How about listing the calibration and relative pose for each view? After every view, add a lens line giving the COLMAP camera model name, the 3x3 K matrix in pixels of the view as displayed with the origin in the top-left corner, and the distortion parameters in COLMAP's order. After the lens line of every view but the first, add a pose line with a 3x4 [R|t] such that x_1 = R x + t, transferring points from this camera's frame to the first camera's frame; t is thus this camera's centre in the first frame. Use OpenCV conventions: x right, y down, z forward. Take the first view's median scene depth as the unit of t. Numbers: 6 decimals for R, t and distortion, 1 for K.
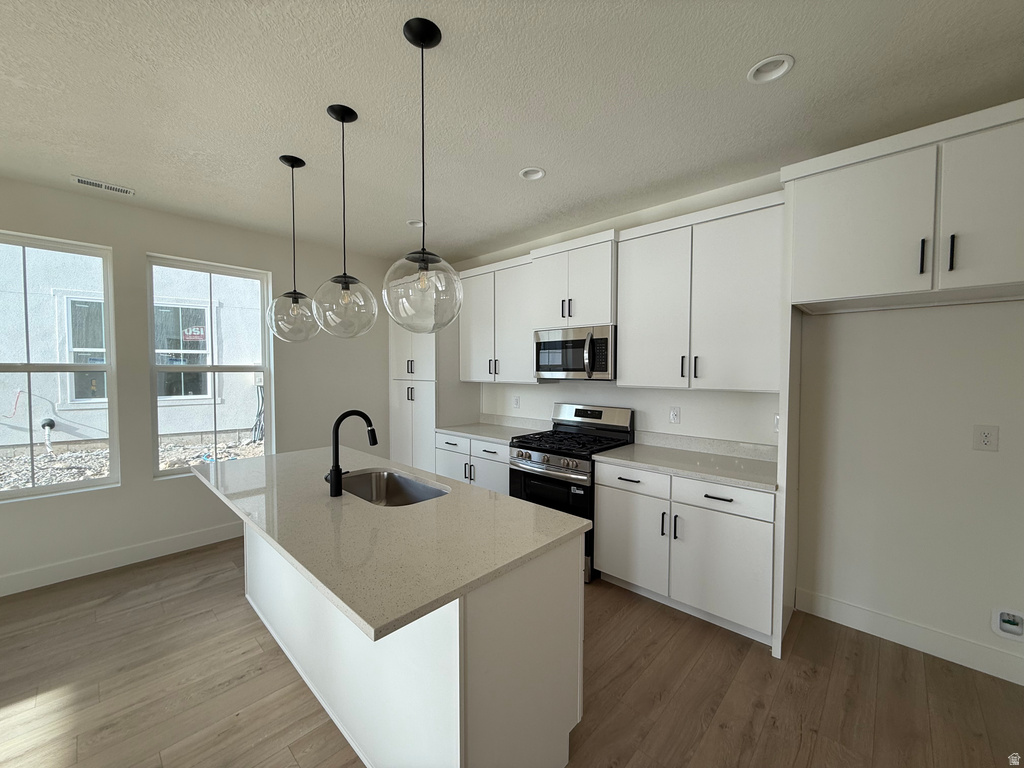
lens RADIAL K [[405.9, 0, 508.2], [0, 405.9, 383.0], [0, 0, 1]] dist [0.000614, 0.000231]
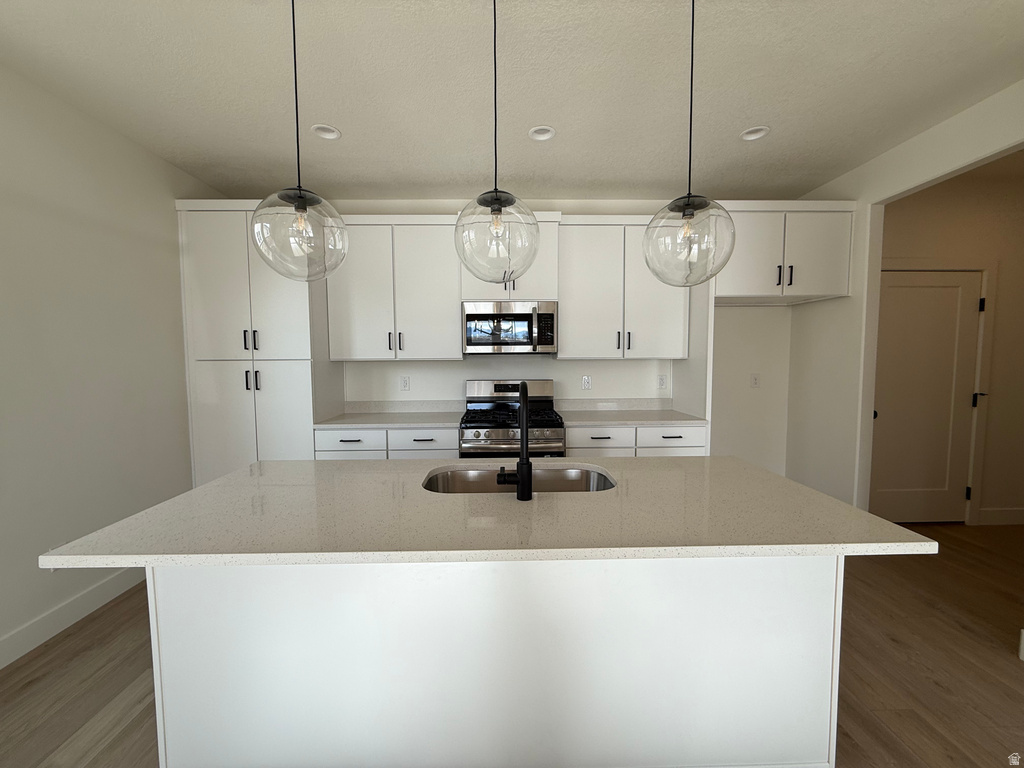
lens RADIAL K [[405.9, 0, 508.2], [0, 405.9, 383.0], [0, 0, 1]] dist [0.000614, 0.000231]
pose [[0.711340, -0.052008, 0.700921, -0.528287], [0.031452, 0.998615, 0.042177, 0.020671], [-0.702144, -0.007957, 0.711990, 0.282920]]
